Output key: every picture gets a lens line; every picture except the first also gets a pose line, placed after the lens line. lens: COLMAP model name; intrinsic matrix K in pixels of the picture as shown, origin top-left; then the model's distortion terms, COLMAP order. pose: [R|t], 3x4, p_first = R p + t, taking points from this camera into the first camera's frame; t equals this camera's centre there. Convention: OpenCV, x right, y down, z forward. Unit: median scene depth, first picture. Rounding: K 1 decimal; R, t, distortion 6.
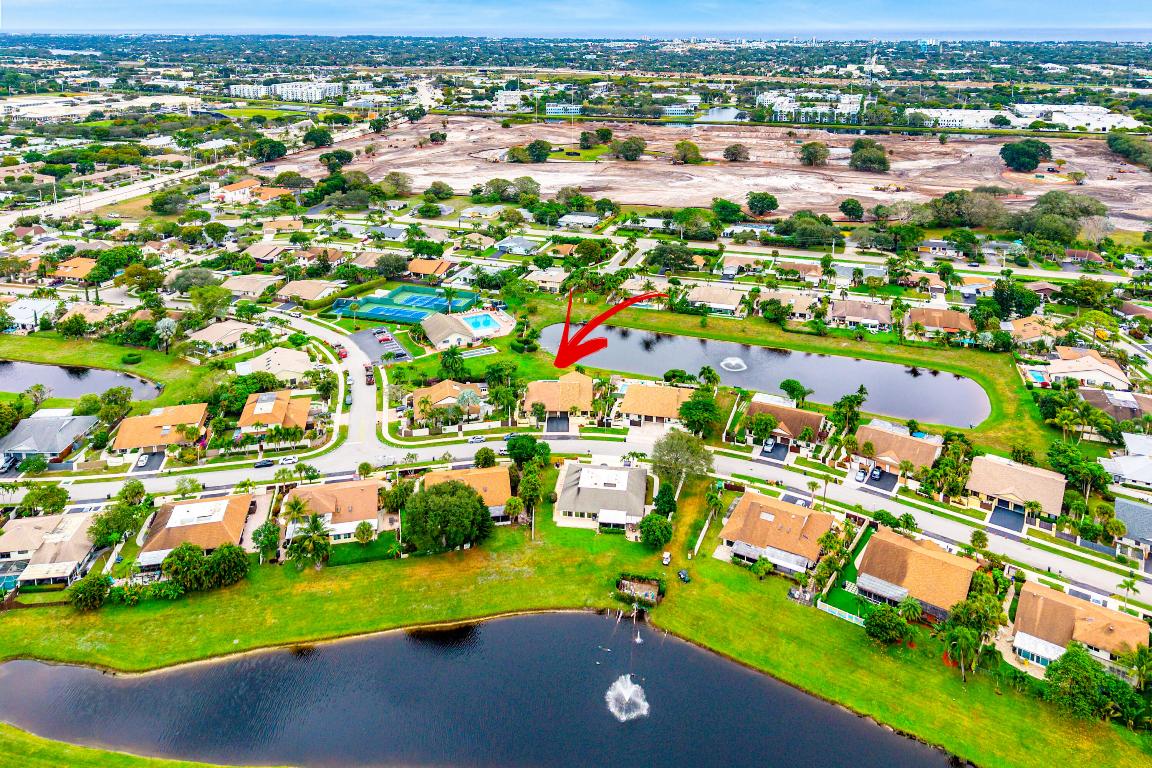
lens RADIAL K [[750.7, 0, 576.0], [0, 750.7, 384.0], [0, 0, 1]] dist [0.018737, -0.018627]
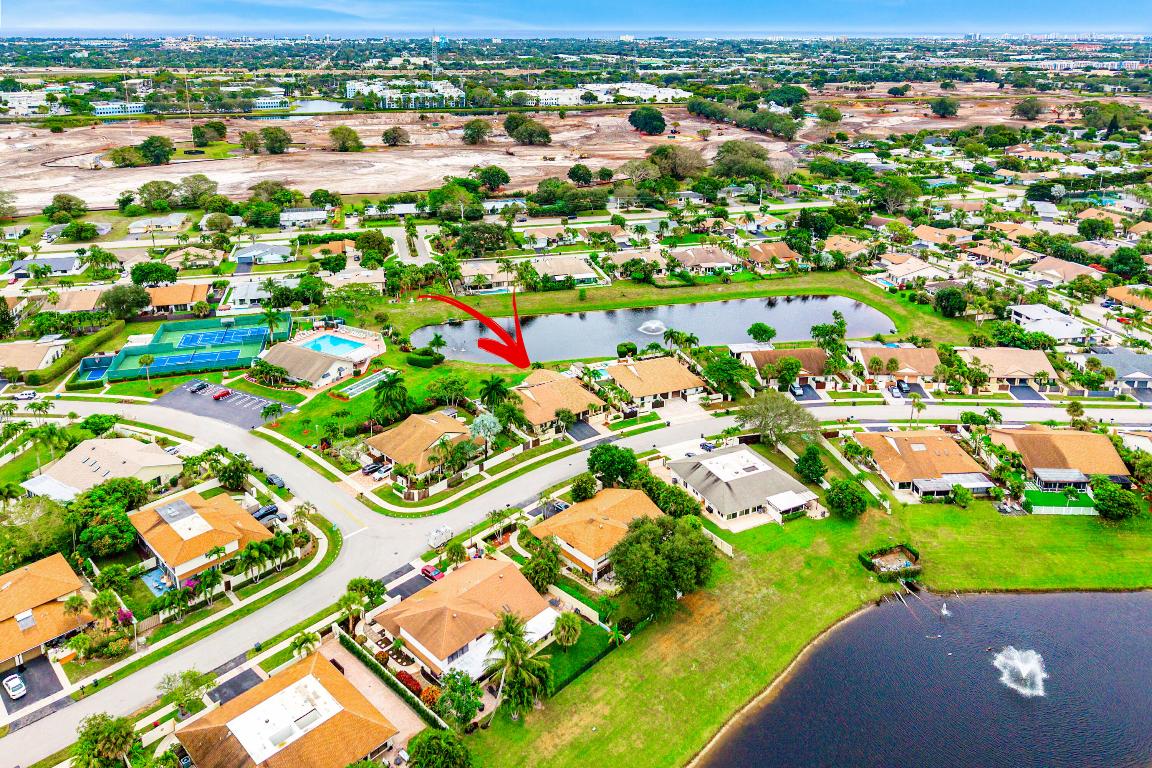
lens RADIAL K [[750.7, 0, 576.0], [0, 750.7, 384.0], [0, 0, 1]] dist [0.018737, -0.018627]
pose [[0.833238, -0.231668, 0.502041, -0.323146], [0.231483, 0.970747, 0.063761, -0.035947], [-0.502126, 0.063086, 0.862490, 0.220357]]
